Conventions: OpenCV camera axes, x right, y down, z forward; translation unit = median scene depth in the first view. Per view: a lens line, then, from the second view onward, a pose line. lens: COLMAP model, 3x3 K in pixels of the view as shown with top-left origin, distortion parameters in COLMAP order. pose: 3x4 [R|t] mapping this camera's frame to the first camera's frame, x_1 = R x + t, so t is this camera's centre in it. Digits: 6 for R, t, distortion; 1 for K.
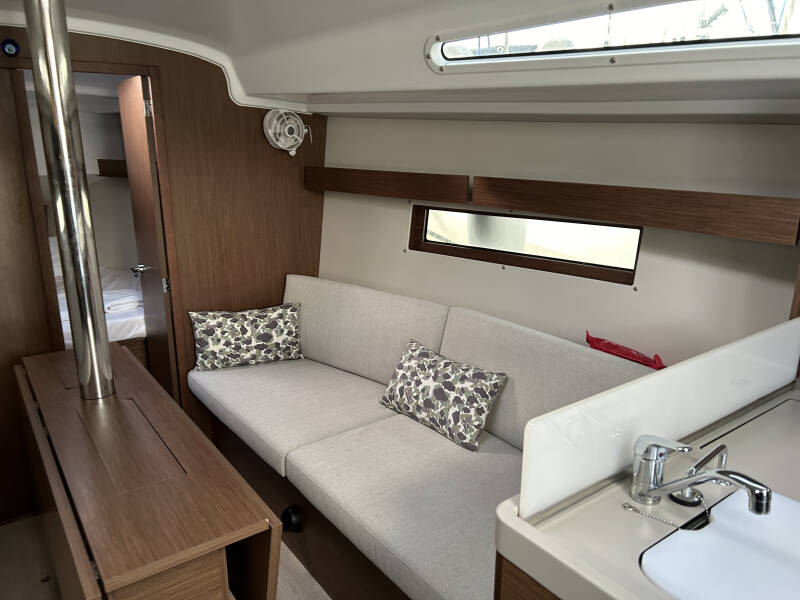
lens RADIAL K [[600.2, 0, 403.0], [0, 600.2, 310.5], [0, 0, 1]] dist [0.043045, -0.054570]
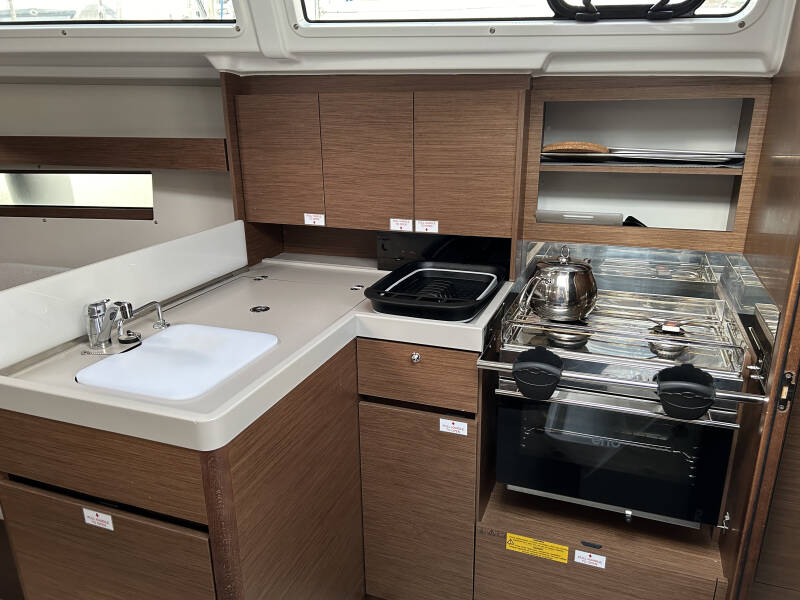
lens RADIAL K [[600.2, 0, 404.3], [0, 600.2, 303.5], [0, 0, 1]] dist [0.043045, -0.054570]
pose [[0.836038, -0.183623, 0.517033, 0.103610], [0.162604, 0.982923, 0.086153, 0.076004], [-0.524023, 0.012045, 0.851619, -0.227878]]
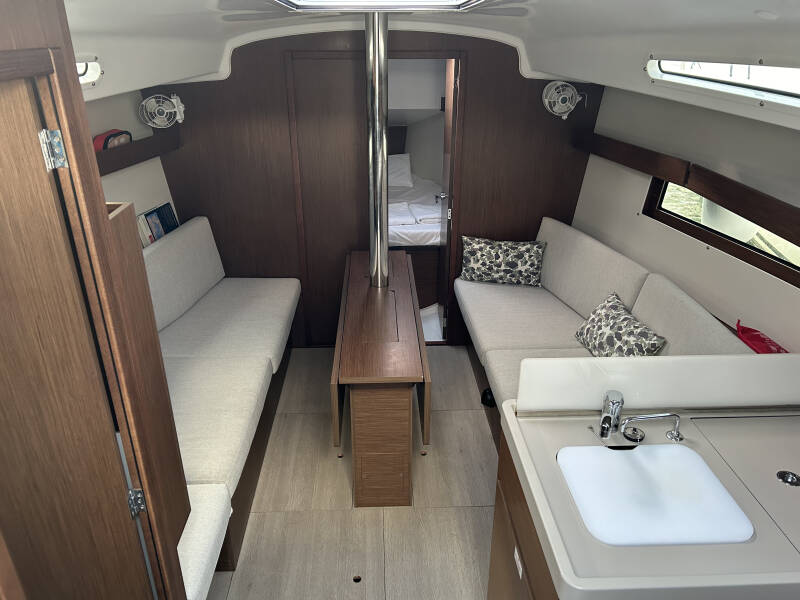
lens RADIAL K [[600.2, 0, 386.6], [0, 600.2, 306.9], [0, 0, 1]] dist [0.043045, -0.054570]
pose [[0.820425, 0.233093, -0.522083, 0.252958], [-0.149672, 0.968839, 0.197353, -0.084776], [0.551816, -0.083773, 0.829748, -0.232354]]
